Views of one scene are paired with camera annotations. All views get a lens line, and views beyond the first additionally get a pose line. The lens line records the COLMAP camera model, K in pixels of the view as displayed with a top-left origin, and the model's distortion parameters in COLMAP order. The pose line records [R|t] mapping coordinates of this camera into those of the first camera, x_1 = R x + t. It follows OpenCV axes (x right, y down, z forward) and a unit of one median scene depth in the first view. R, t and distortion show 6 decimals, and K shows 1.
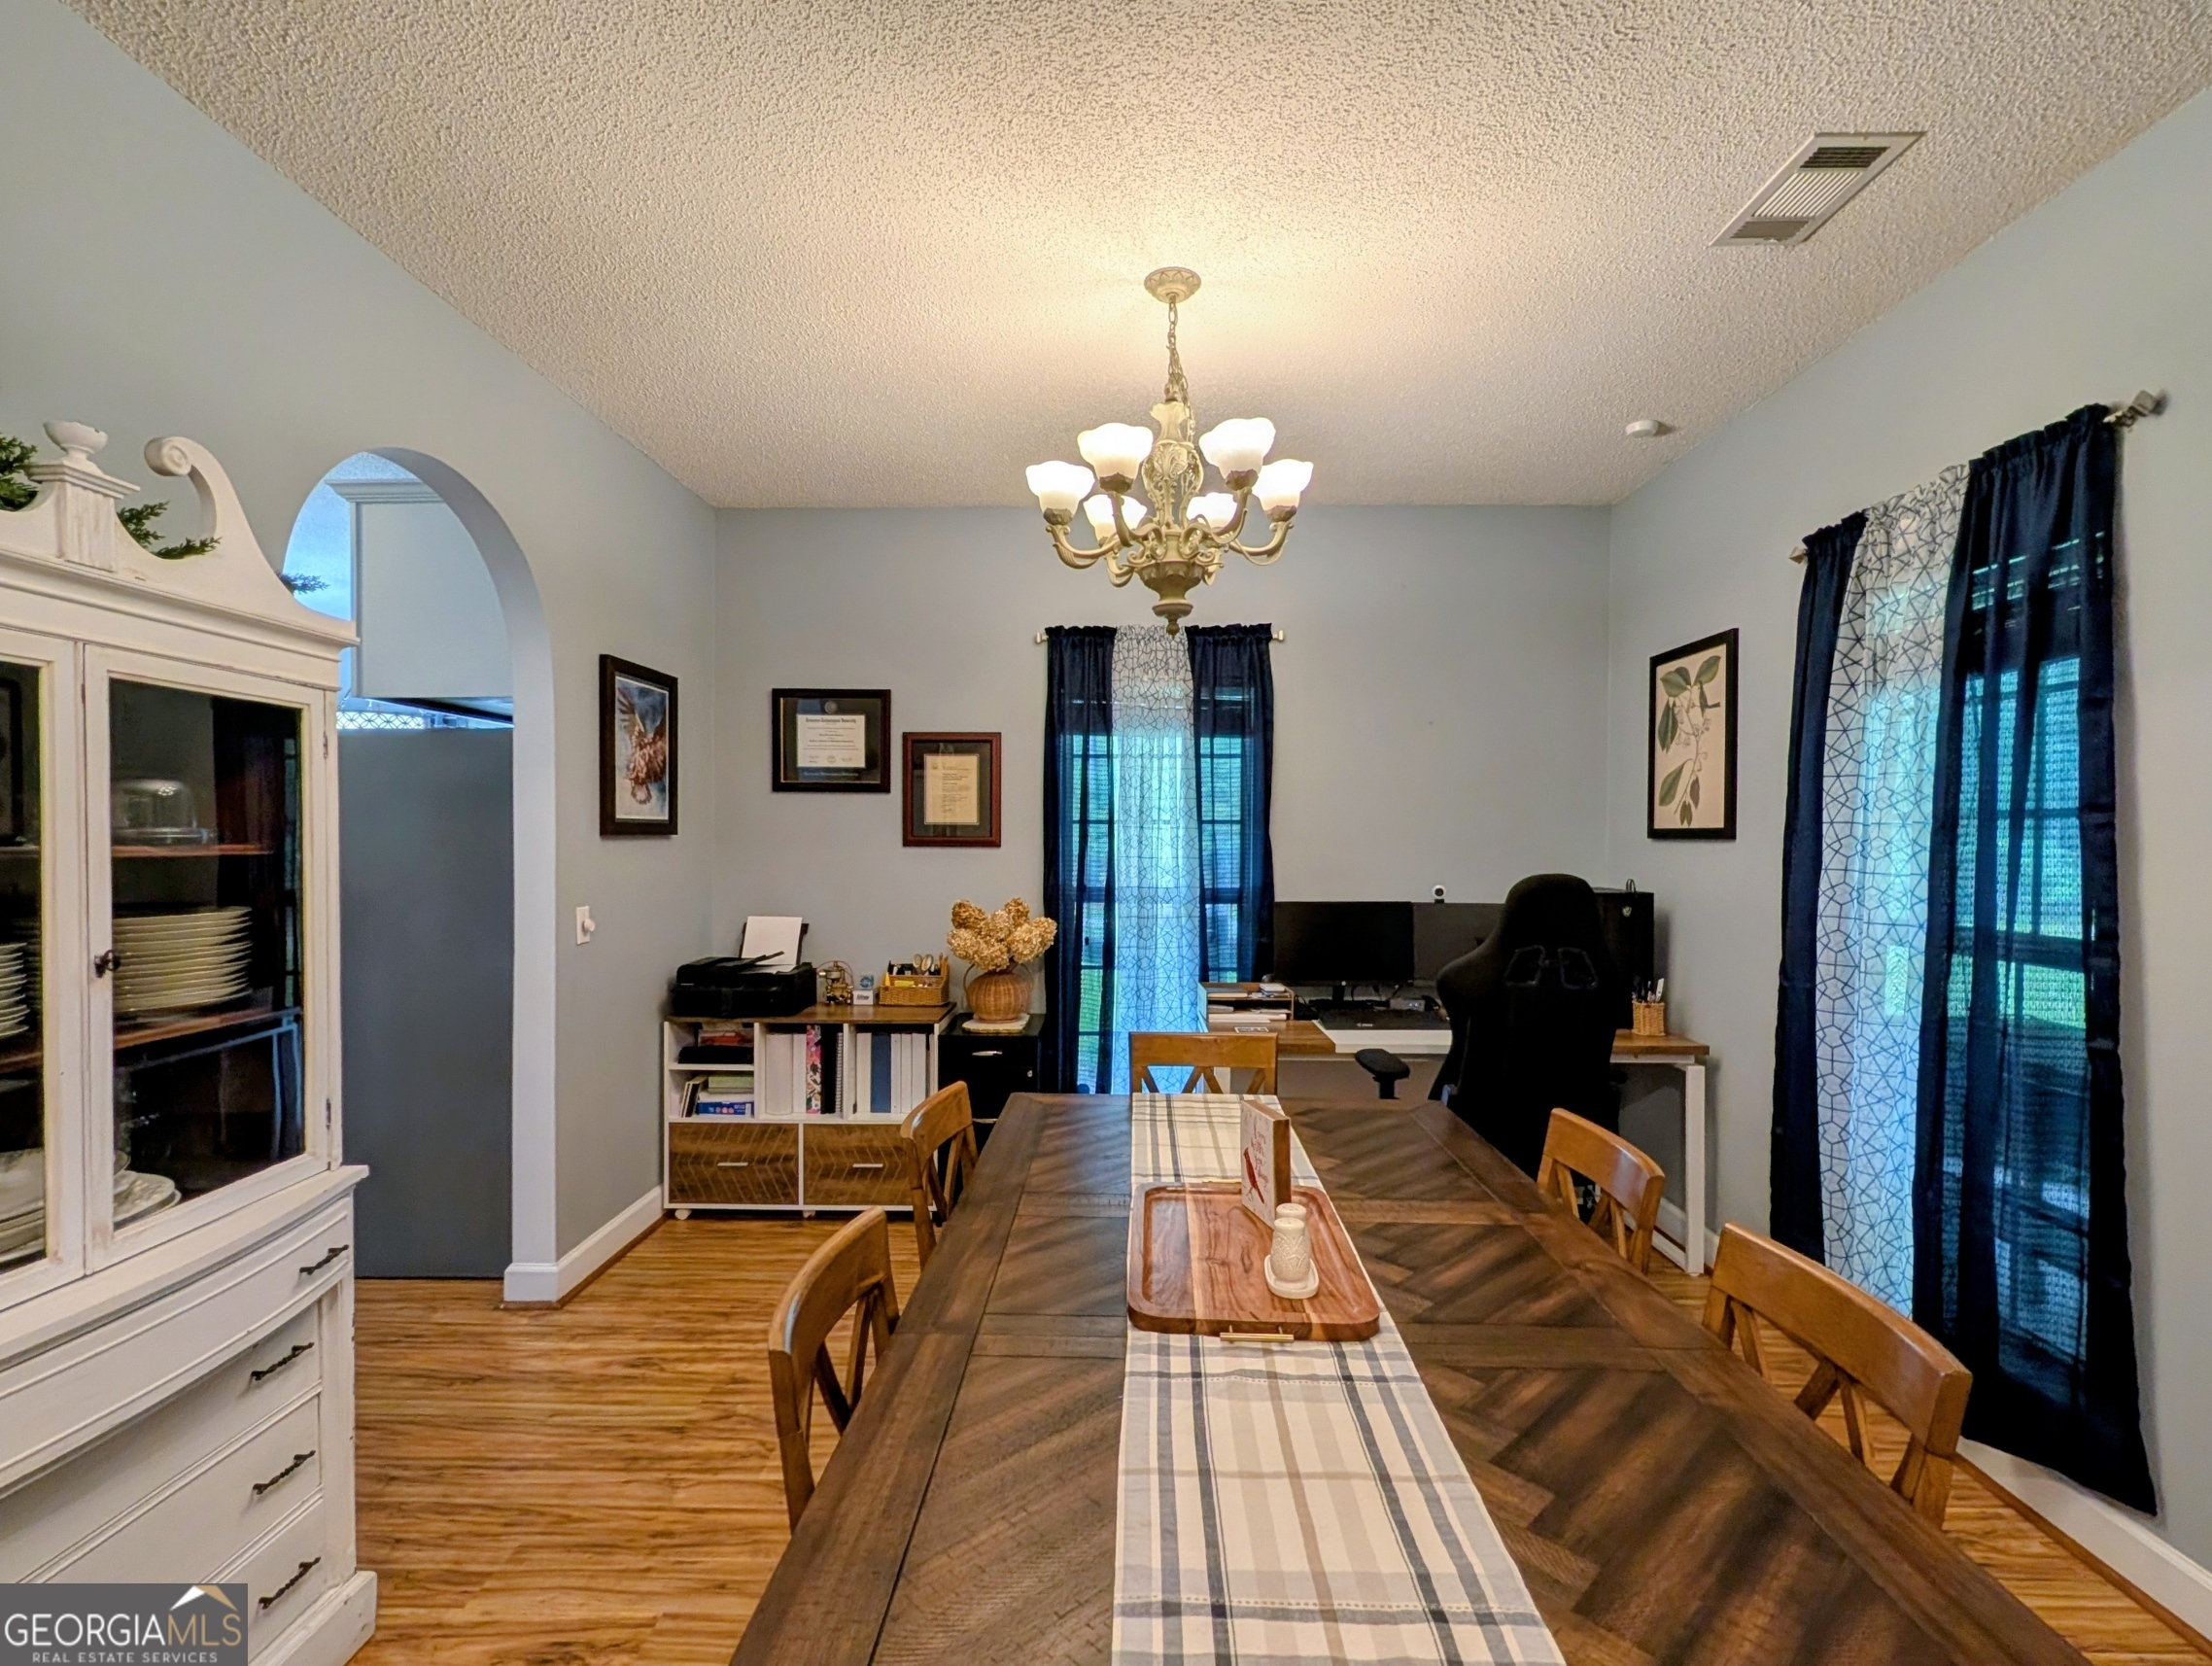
lens RADIAL K [[1004.4, 0, 1116.7], [0, 1004.4, 849.9], [0, 0, 1]] dist [-0.000197, 0.001135]
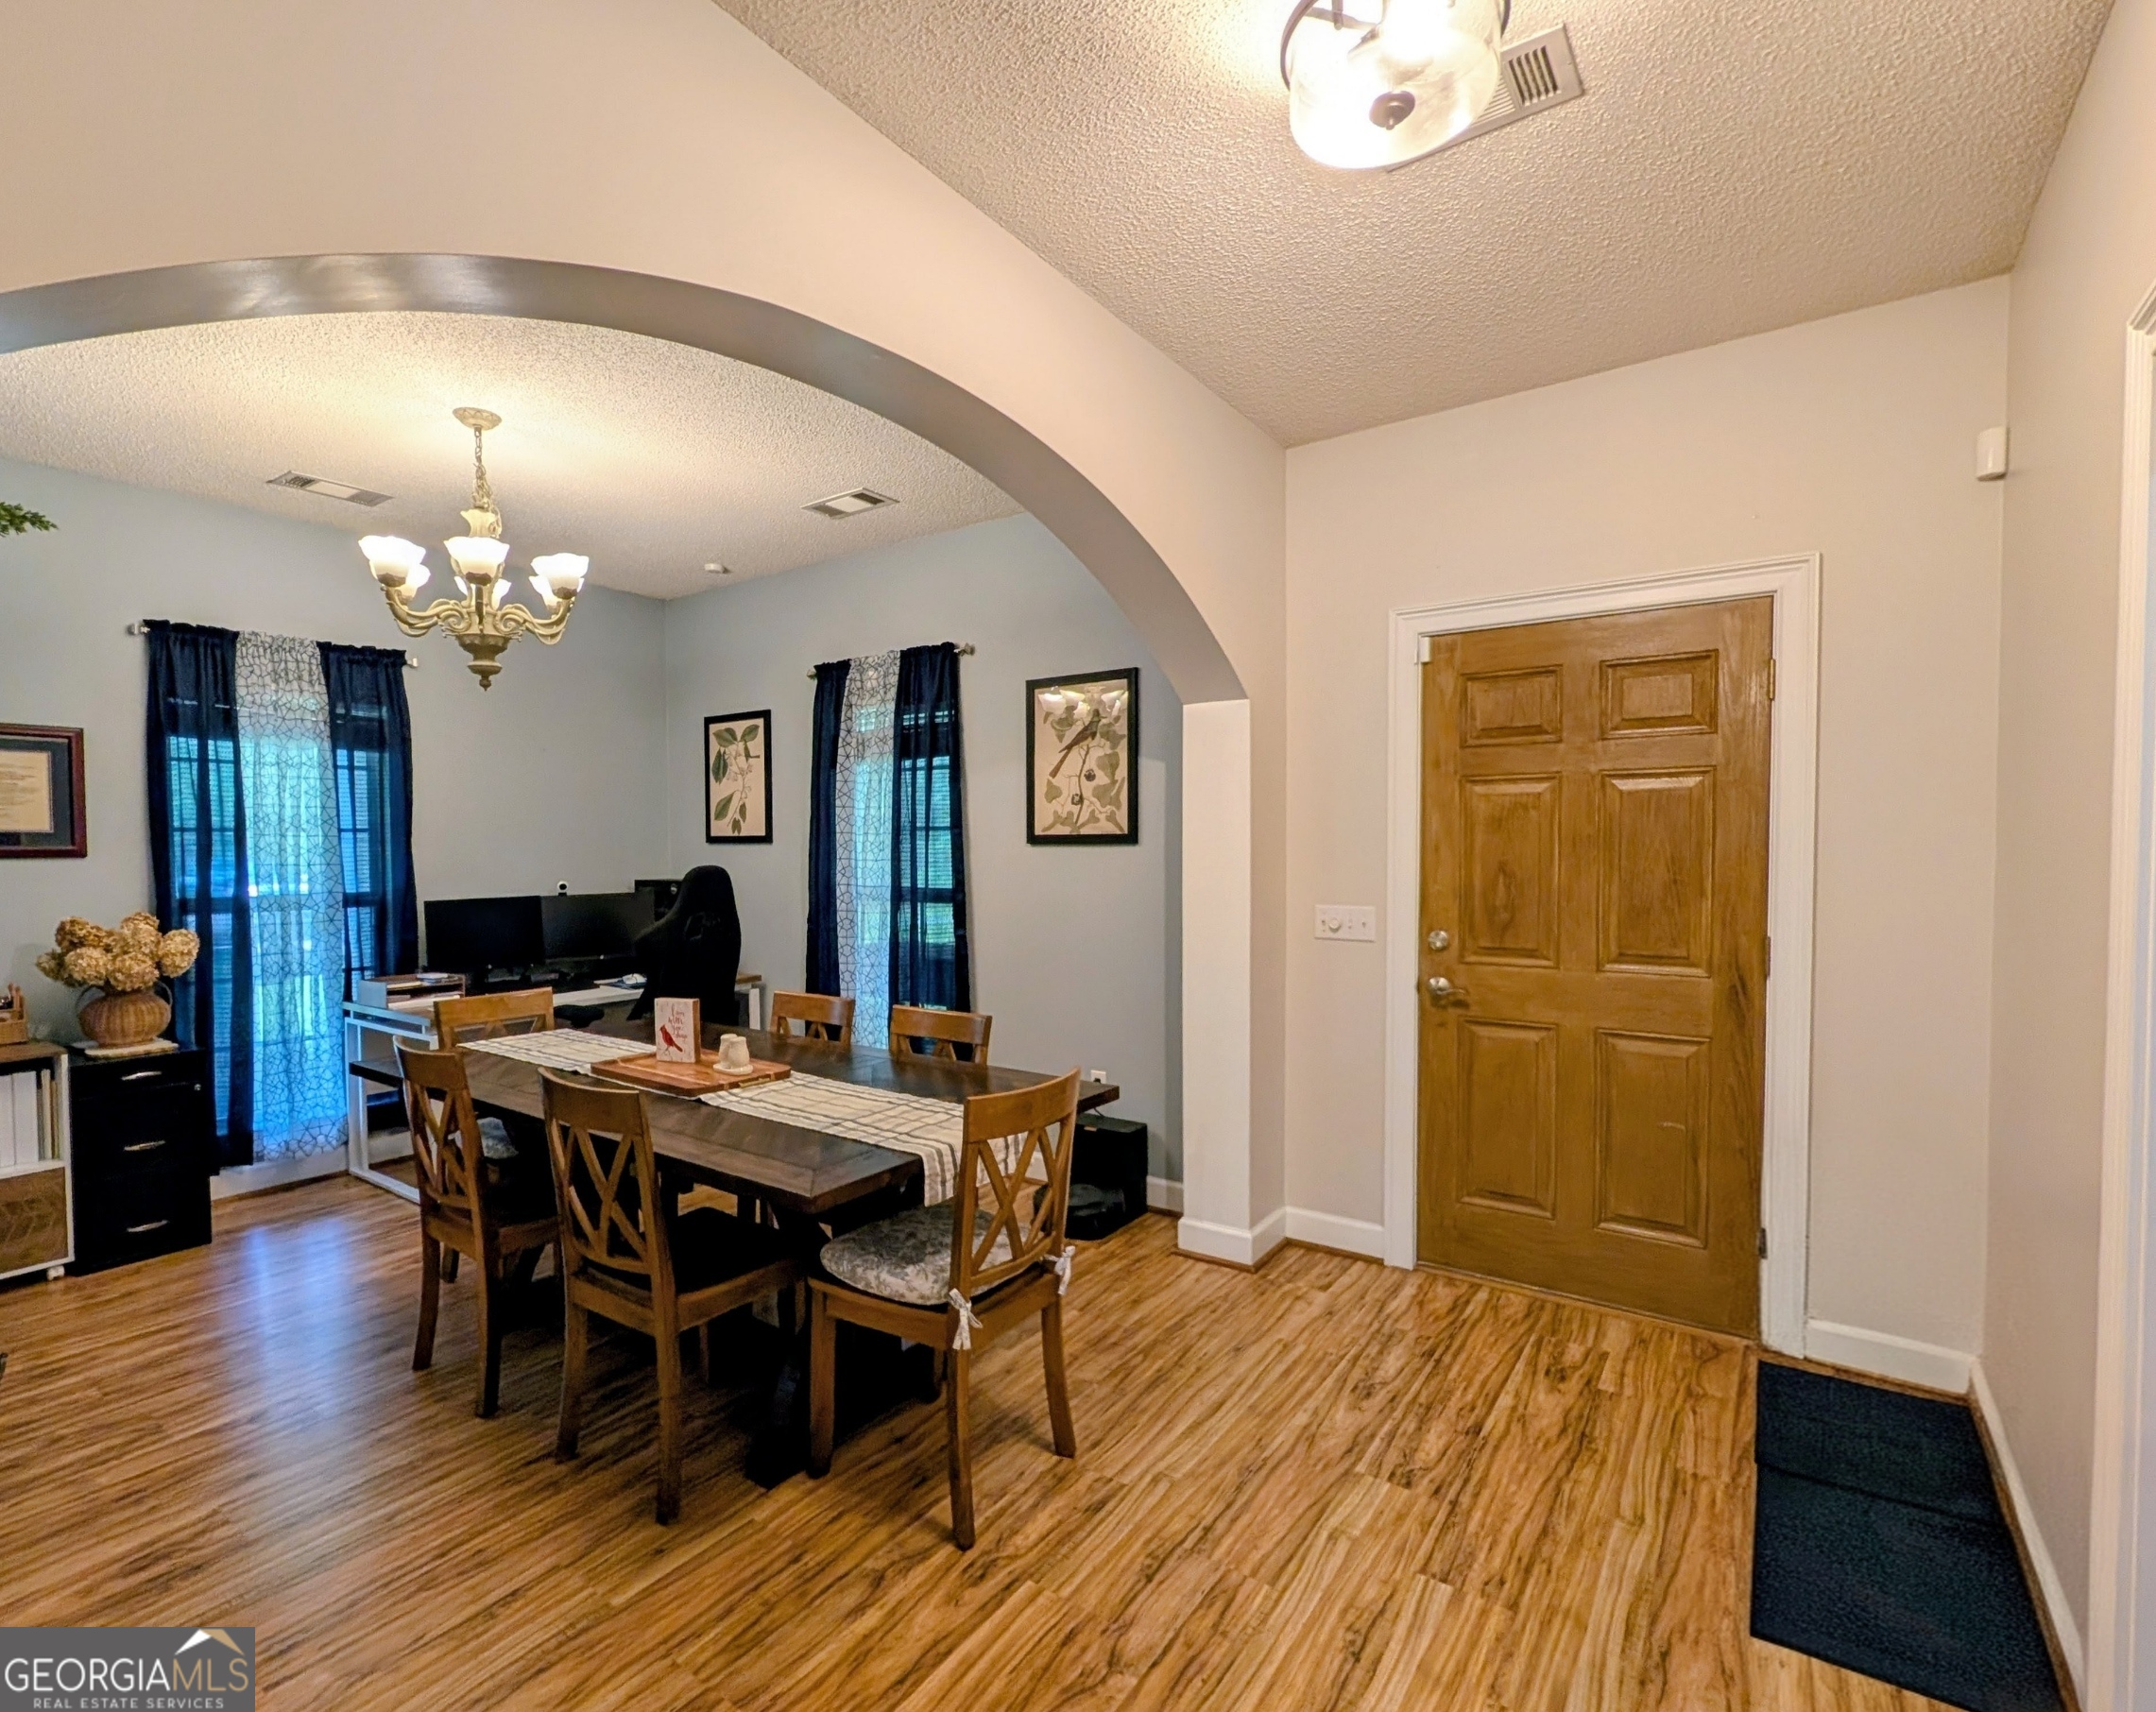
lens RADIAL K [[1032.7, 0, 1020.9], [0, 1032.7, 878.2], [0, 0, 1]] dist [0.002826, 0.000905]
pose [[0.574716, -0.035013, 0.817604, -0.477551], [0.019119, 0.999386, 0.029359, 0.005110], [-0.818130, -0.001241, 0.575032, -0.252022]]
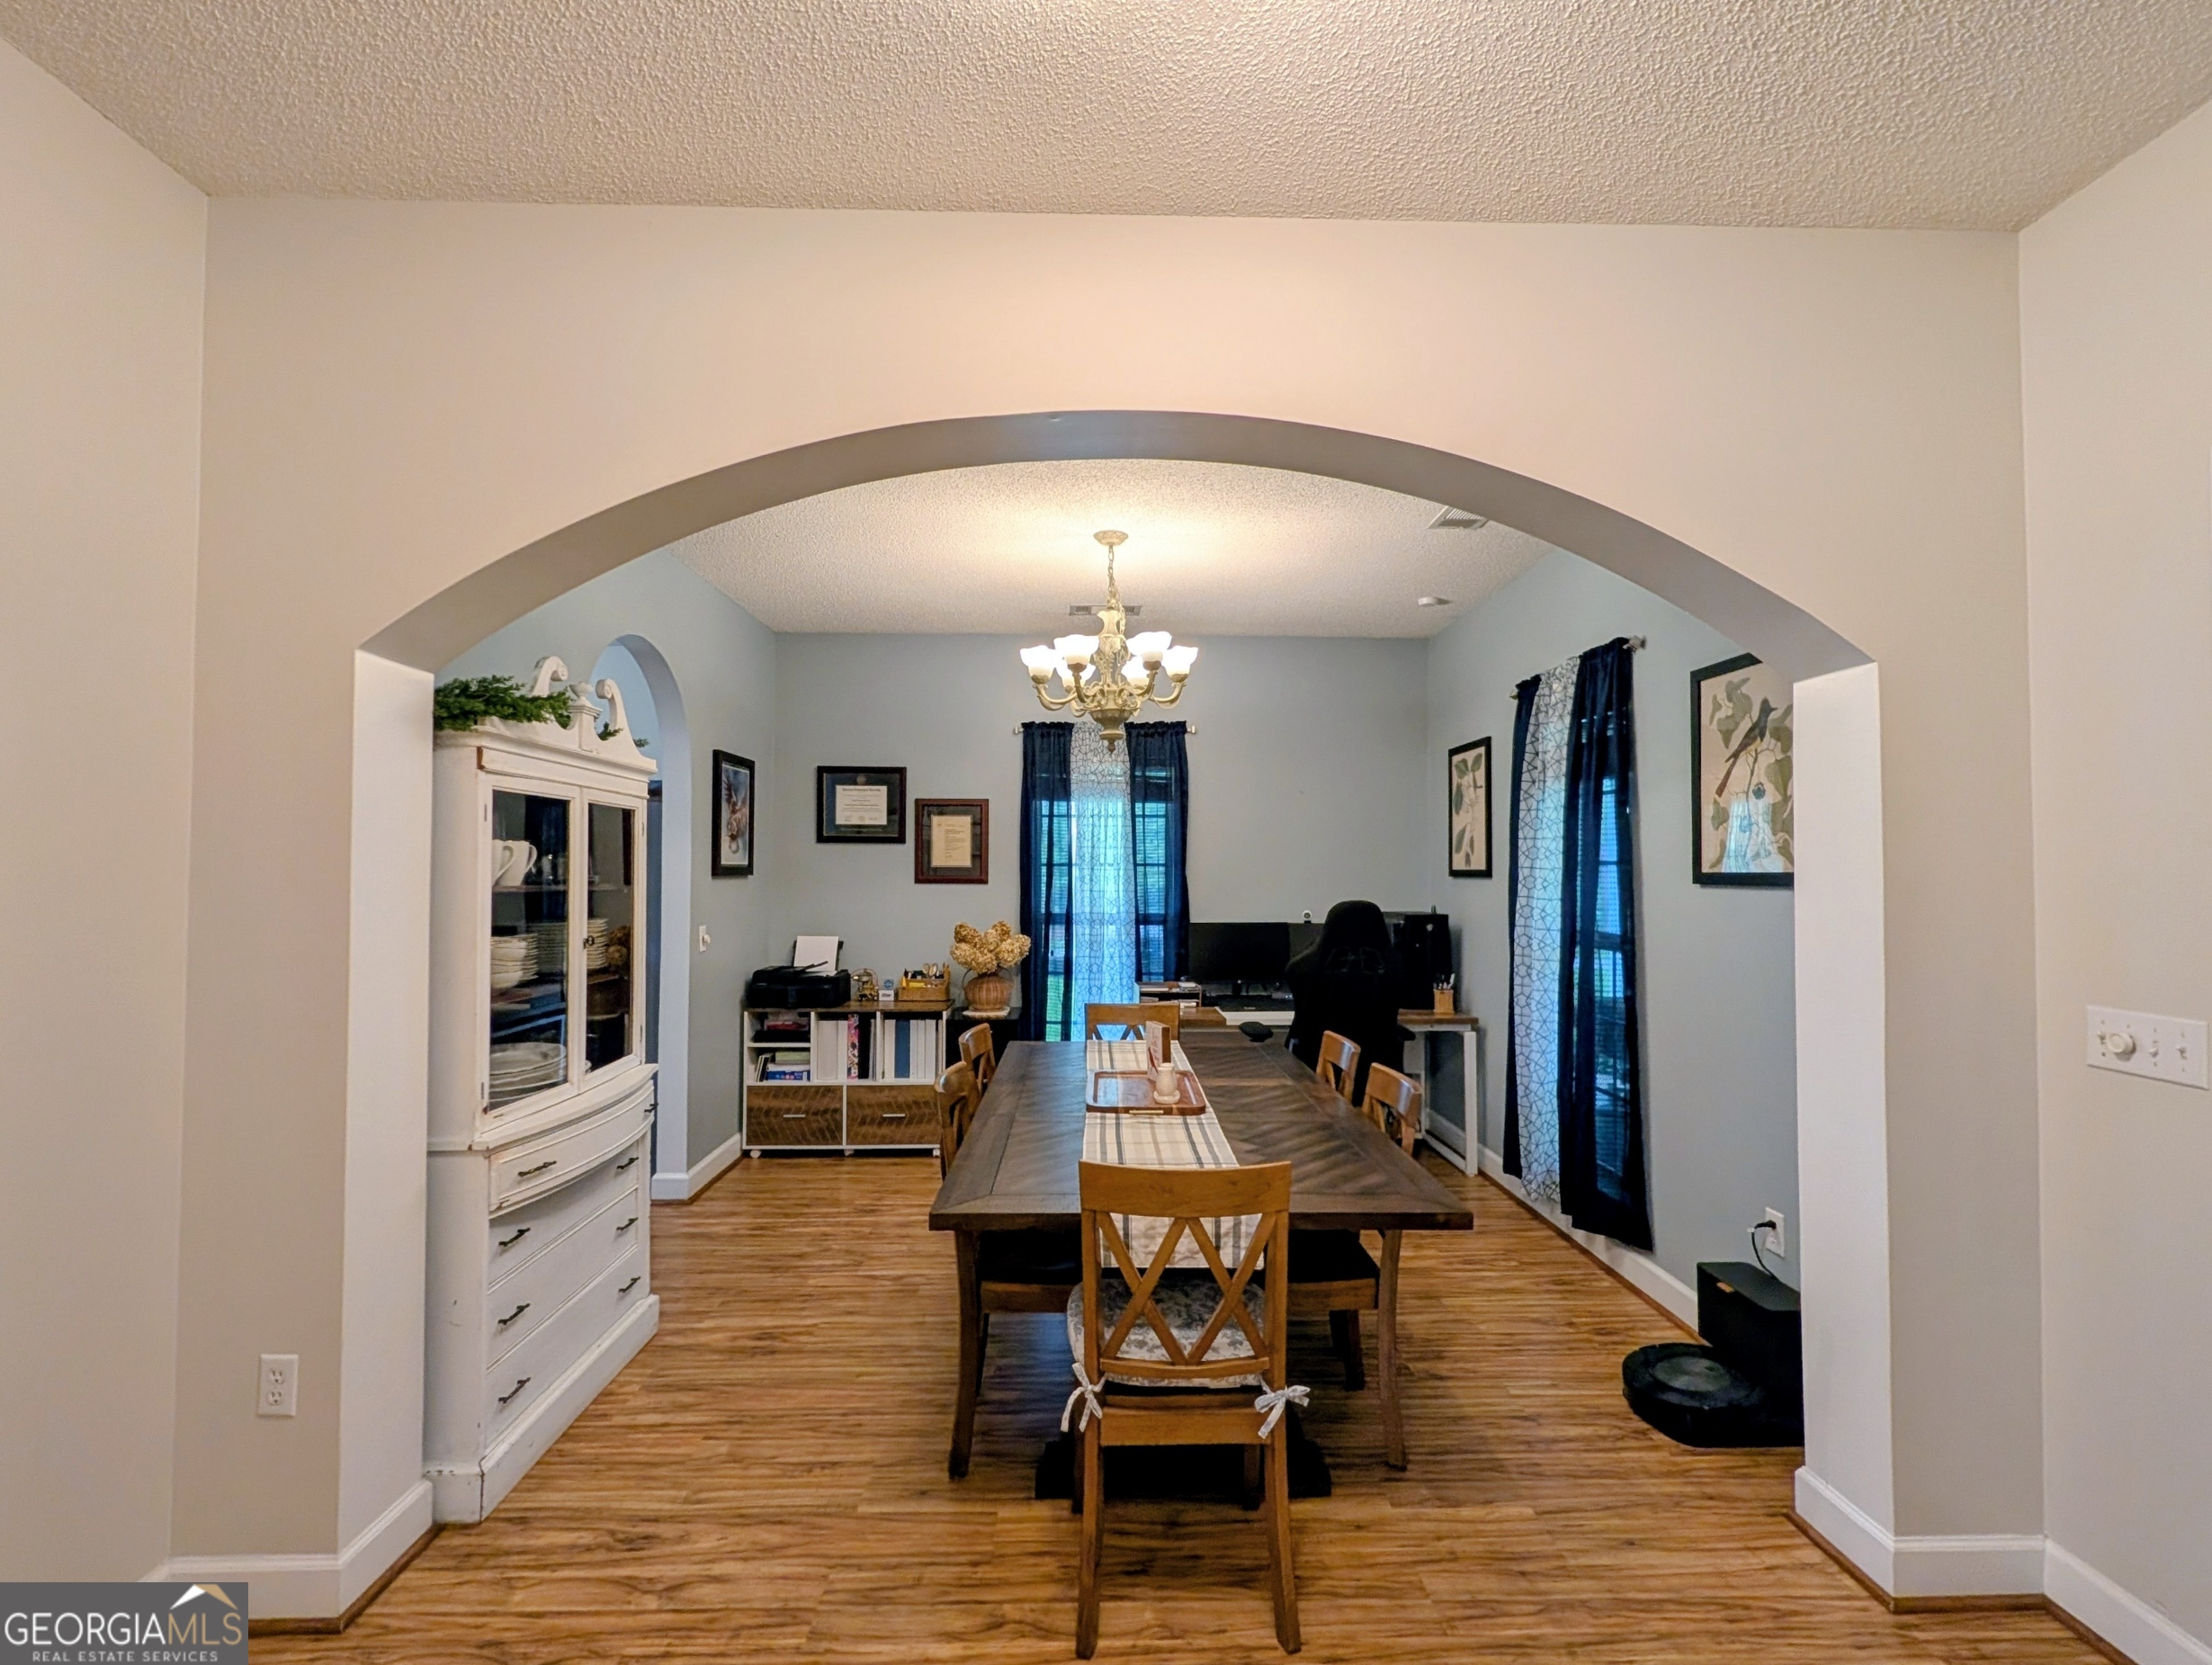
lens RADIAL K [[1004.3, 0, 1120.8], [0, 1004.3, 848.1], [0, 0, 1]] dist [-0.000197, 0.001135]
pose [[0.998584, -0.000515, 0.053202, -0.011077], [0.002485, 0.999313, -0.036973, -0.000200], [-0.053146, 0.037053, 0.997899, -0.439262]]
